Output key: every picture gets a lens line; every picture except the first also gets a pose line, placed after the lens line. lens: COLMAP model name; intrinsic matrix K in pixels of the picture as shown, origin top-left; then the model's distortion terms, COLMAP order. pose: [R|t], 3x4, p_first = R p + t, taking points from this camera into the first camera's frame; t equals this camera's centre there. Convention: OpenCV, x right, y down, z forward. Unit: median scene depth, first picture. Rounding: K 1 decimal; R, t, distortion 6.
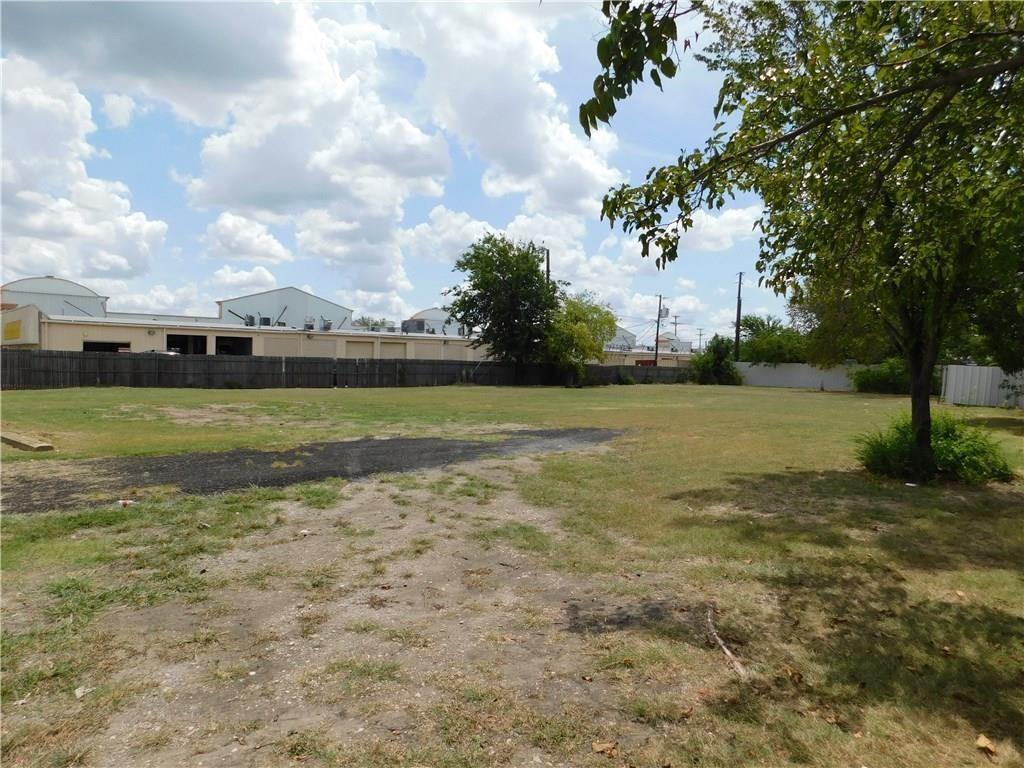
lens RADIAL K [[694.5, 0, 512.0], [0, 694.5, 384.0], [0, 0, 1]] dist [-0.077679, 0.069158]
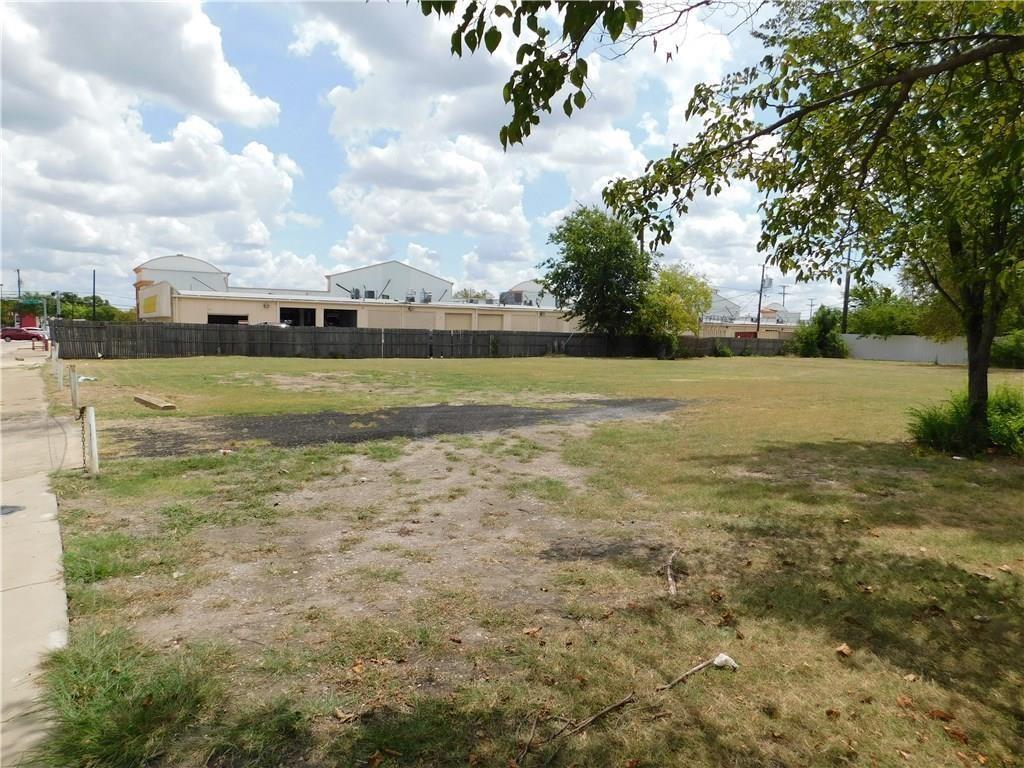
lens RADIAL K [[699.2, 0, 507.3], [0, 699.2, 378.9], [0, 0, 1]] dist [-0.076236, 0.065901]
pose [[0.987463, 0.011118, -0.157460, 0.080542], [-0.005754, 0.999389, 0.034484, -0.000100], [0.157747, -0.033145, 0.986923, -0.086164]]
